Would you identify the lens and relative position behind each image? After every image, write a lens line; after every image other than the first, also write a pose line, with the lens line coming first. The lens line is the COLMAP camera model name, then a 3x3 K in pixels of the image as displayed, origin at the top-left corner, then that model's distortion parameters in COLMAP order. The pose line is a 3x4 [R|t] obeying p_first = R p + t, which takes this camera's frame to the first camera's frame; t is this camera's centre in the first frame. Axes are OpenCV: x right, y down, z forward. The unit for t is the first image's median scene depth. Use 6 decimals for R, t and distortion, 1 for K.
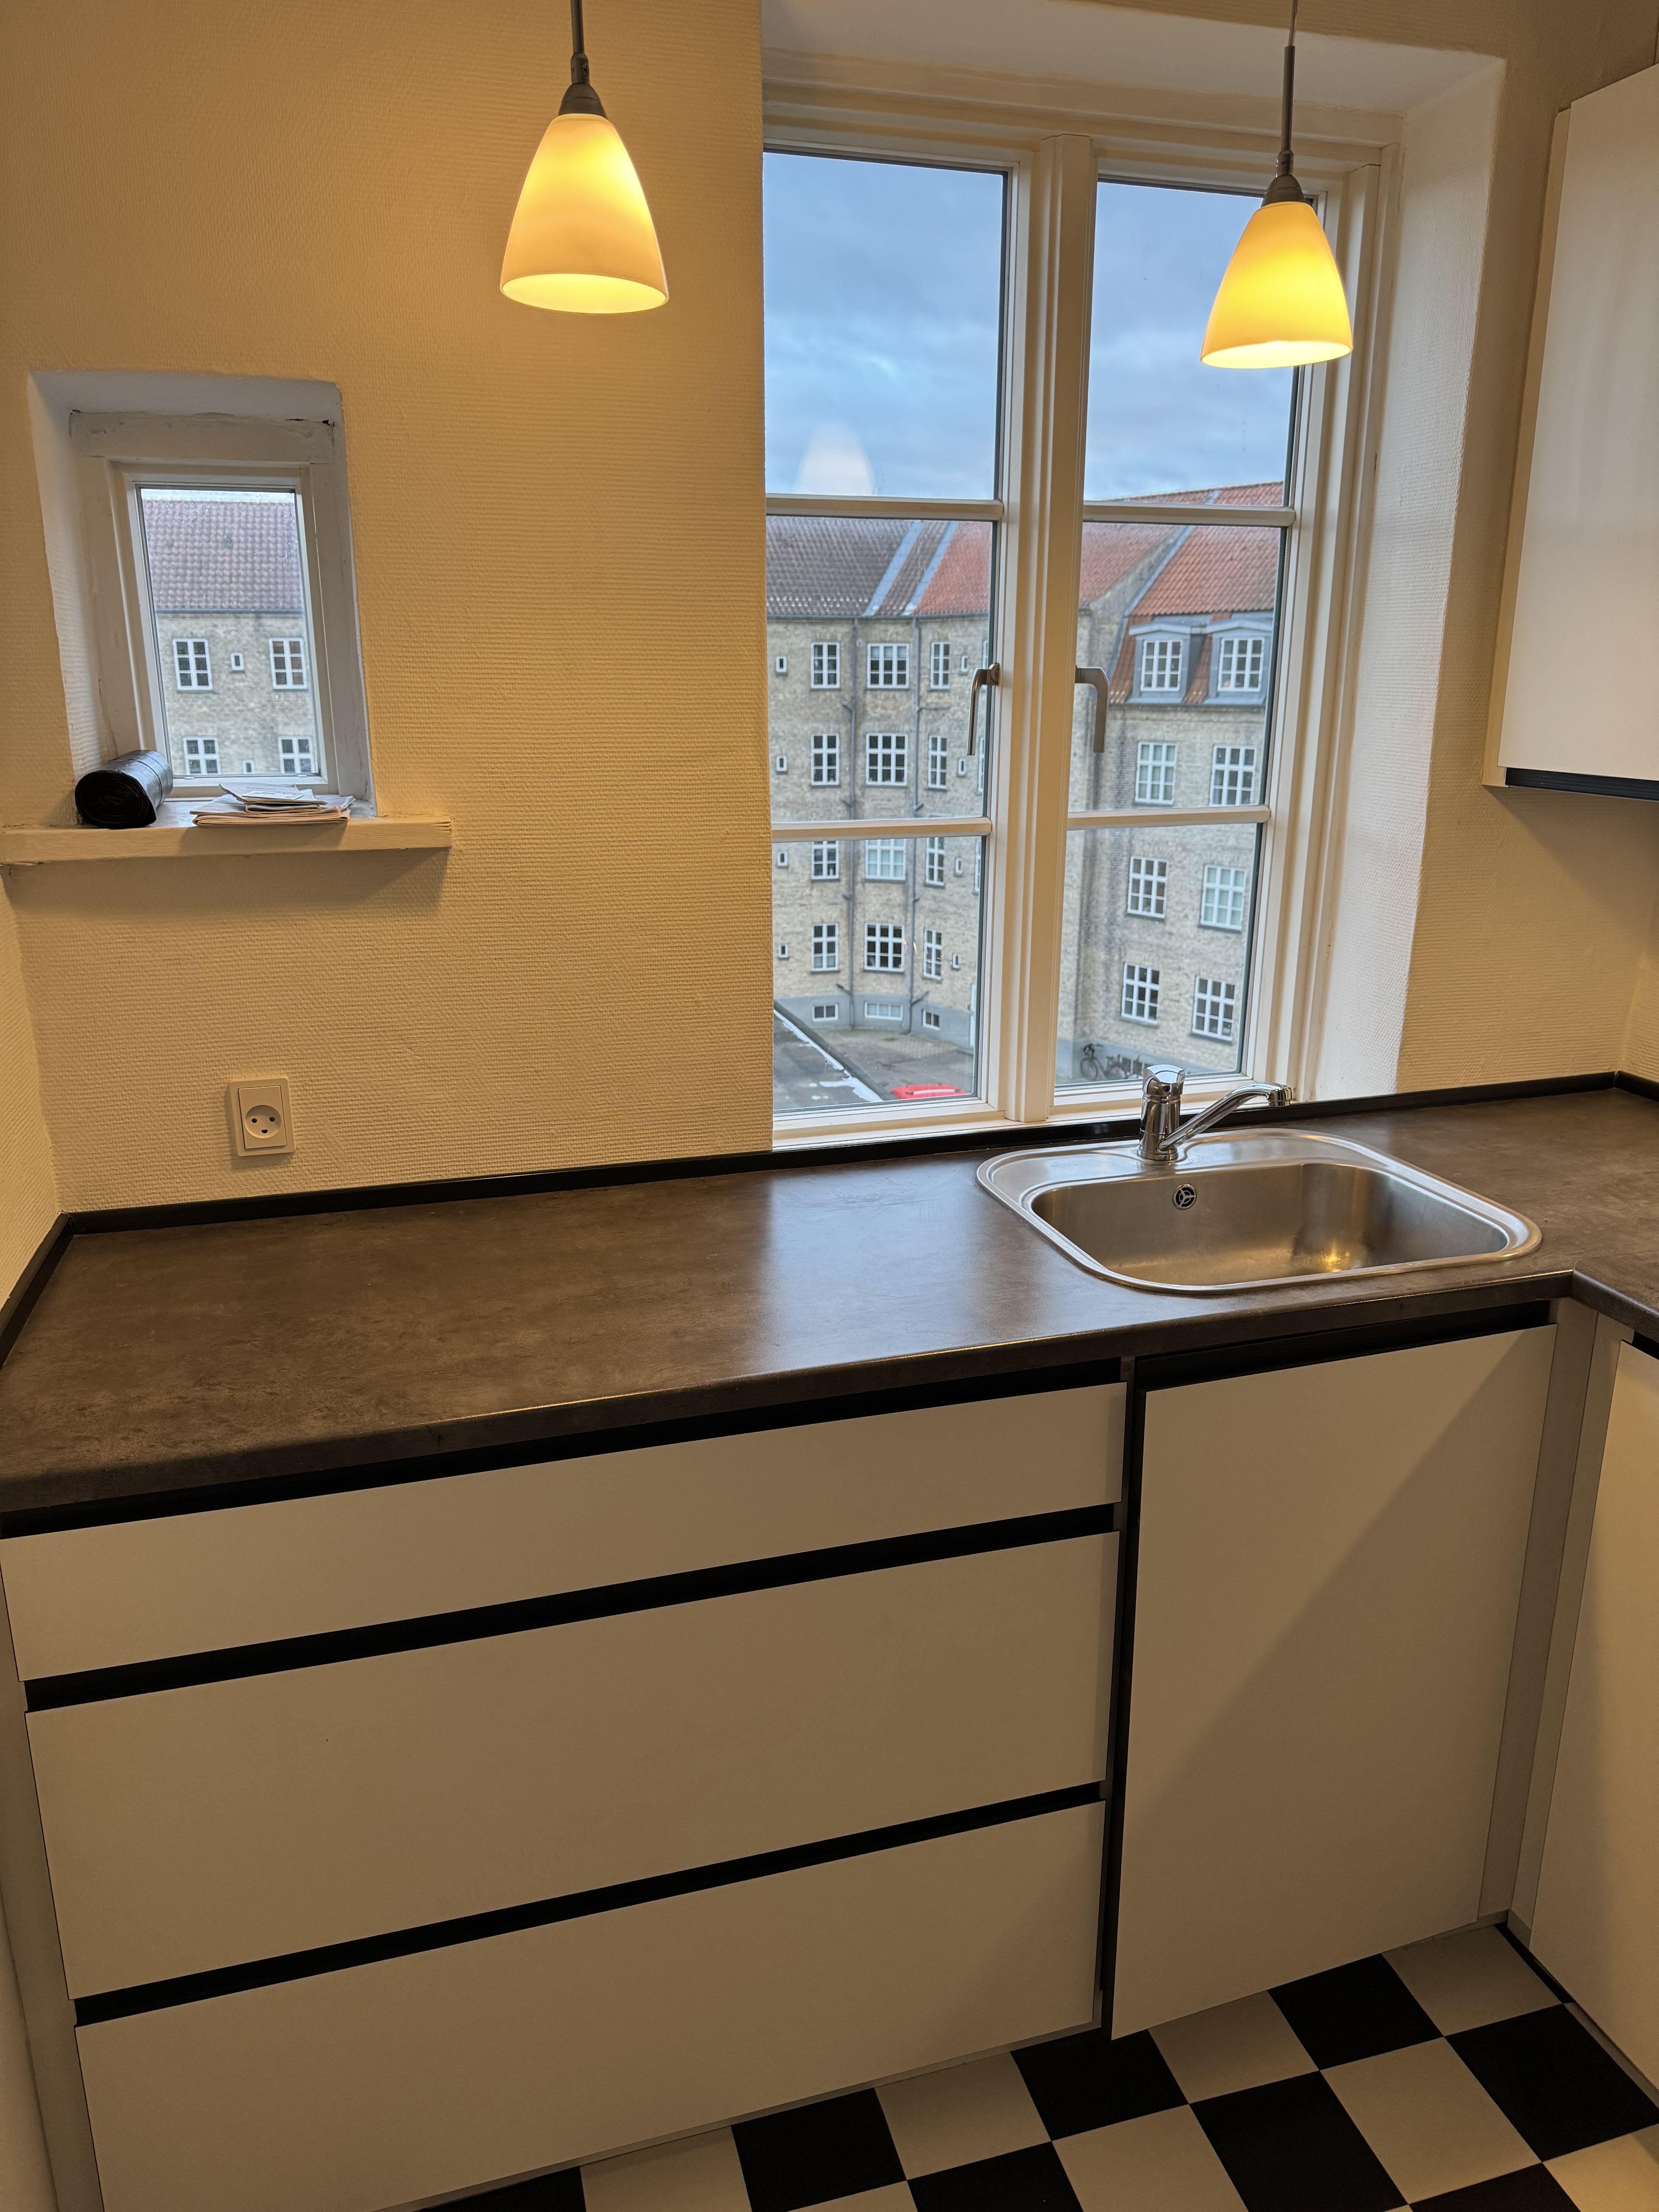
lens RADIAL K [[1507.0, 0, 829.5], [0, 1507.0, 1106.0], [0, 0, 1]] dist [0.069377, -0.108928]
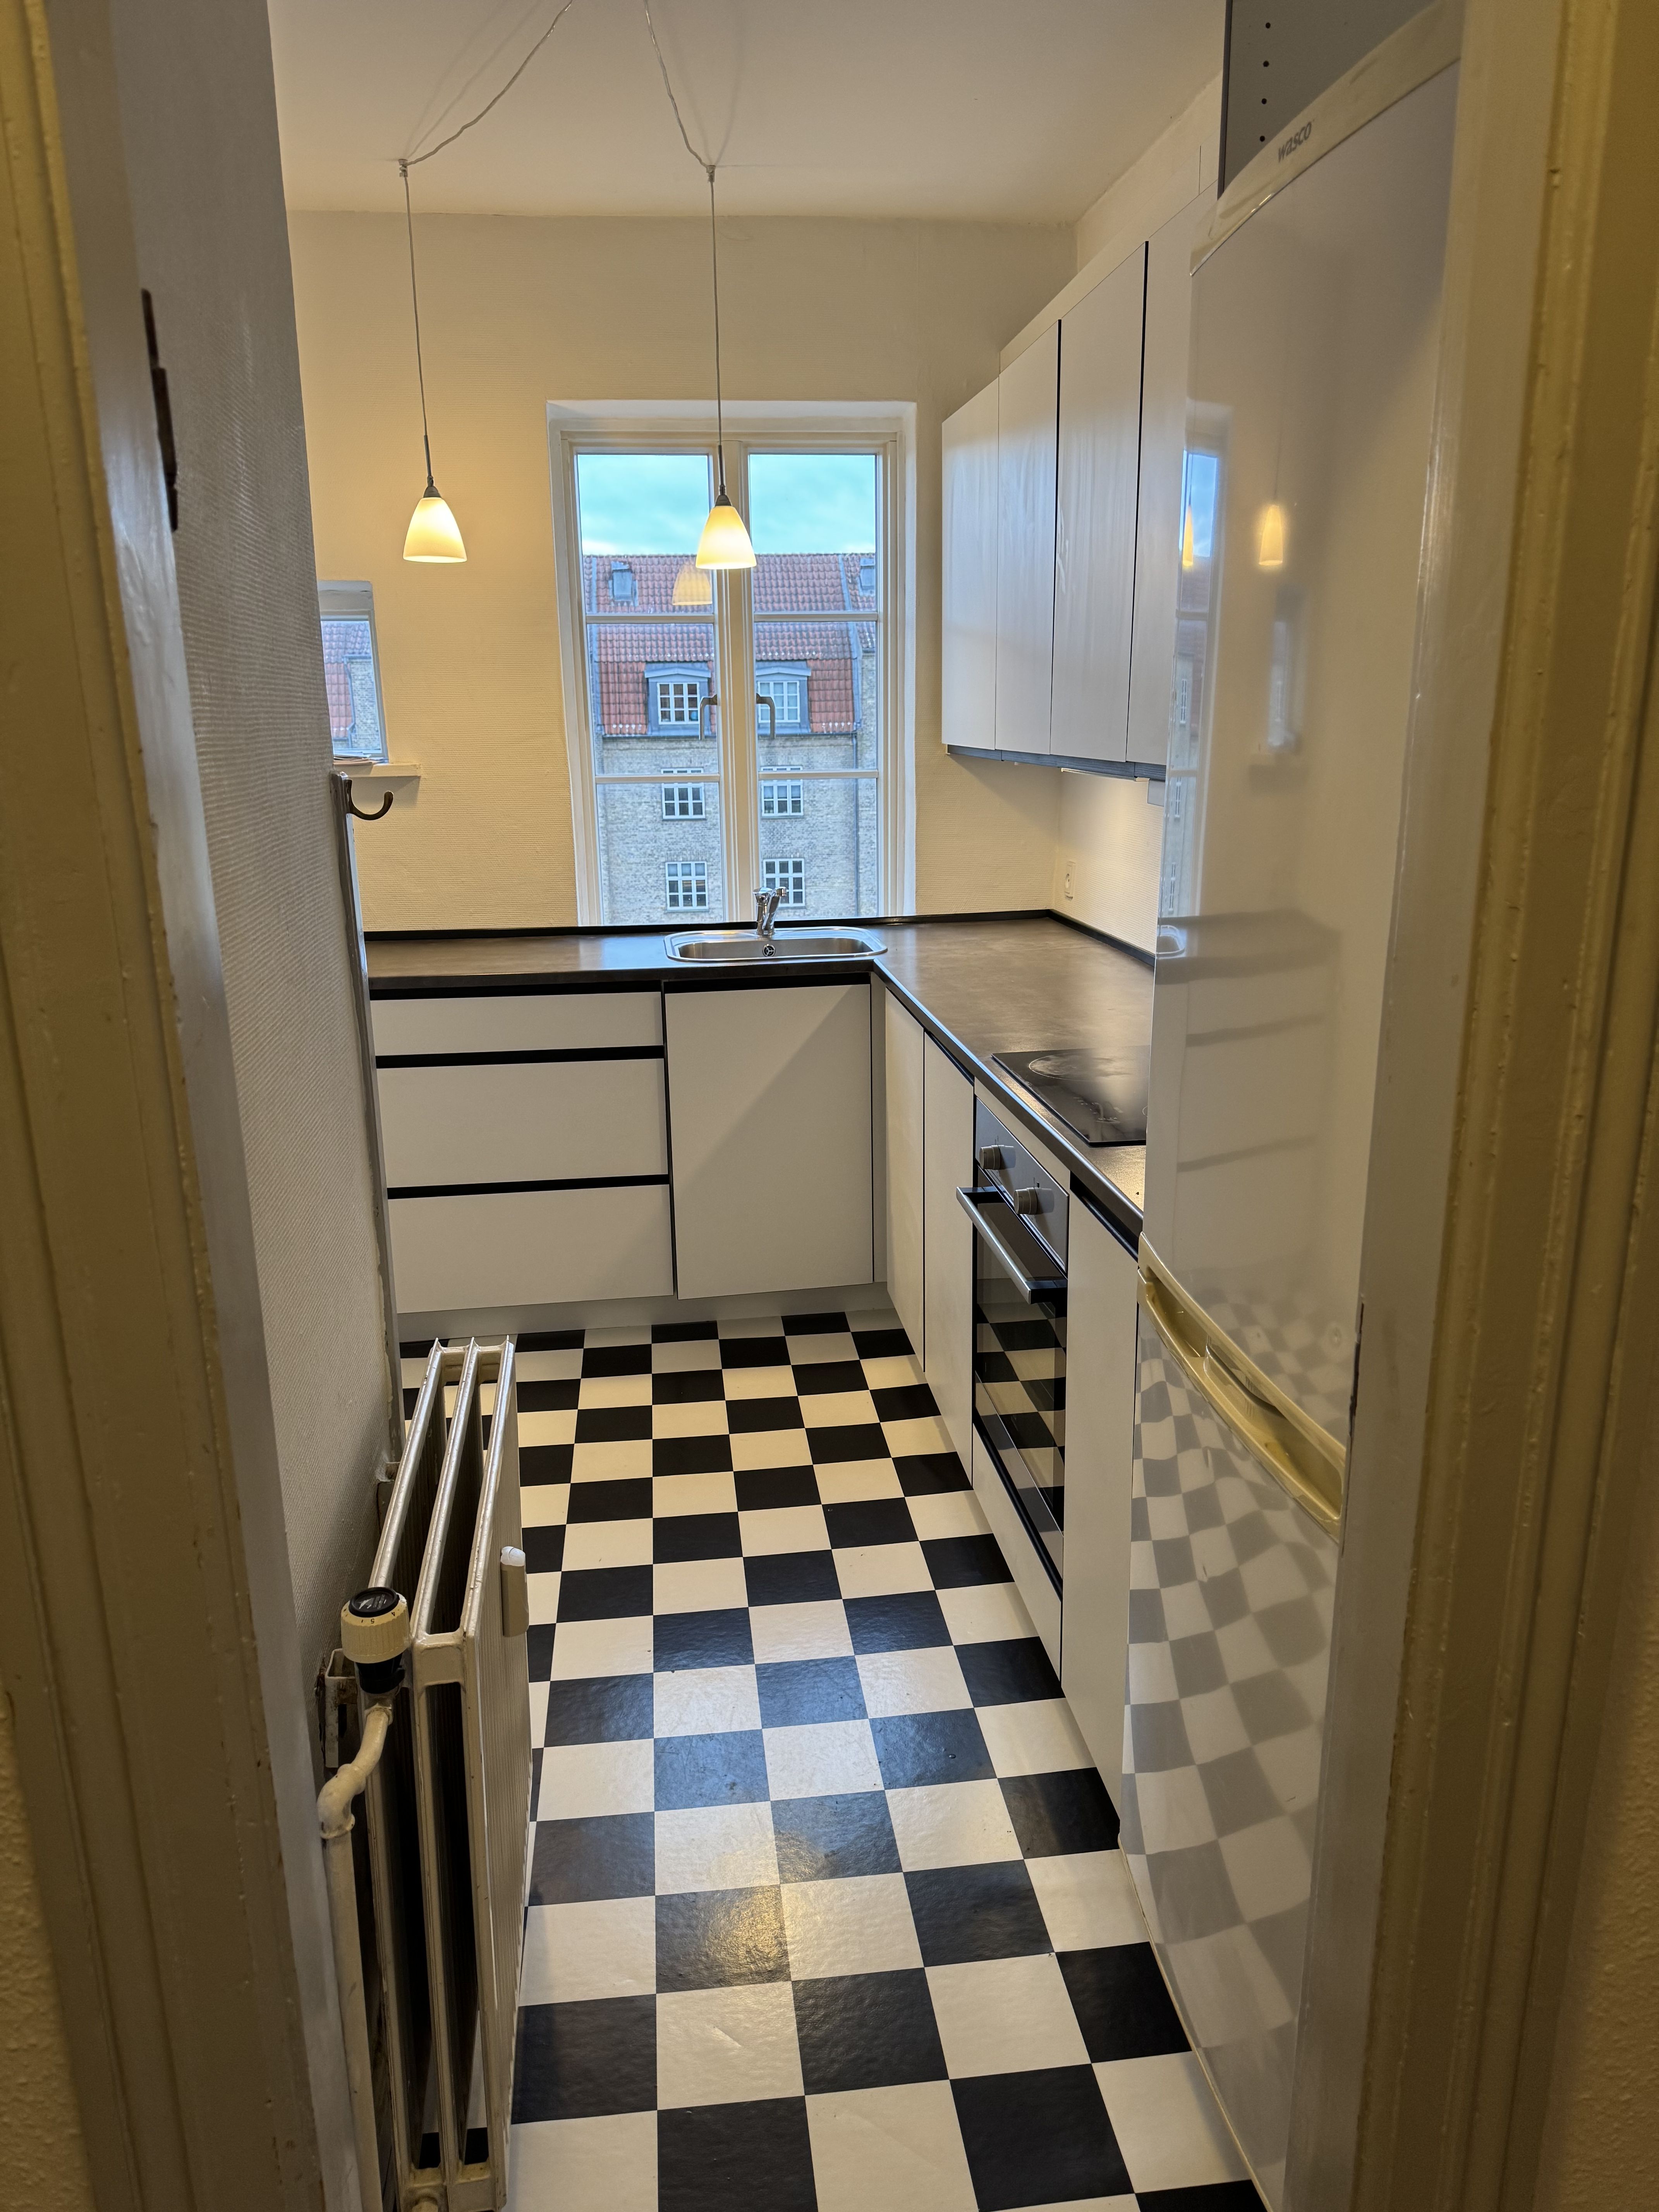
lens RADIAL K [[1507.0, 0, 829.5], [0, 1507.0, 1106.0], [0, 0, 1]] dist [0.069377, -0.108928]
pose [[0.988547, 0.026666, -0.148538, 0.700482], [-0.030215, 0.999308, -0.021690, 0.349715], [0.147857, 0.025929, 0.988669, -1.132249]]
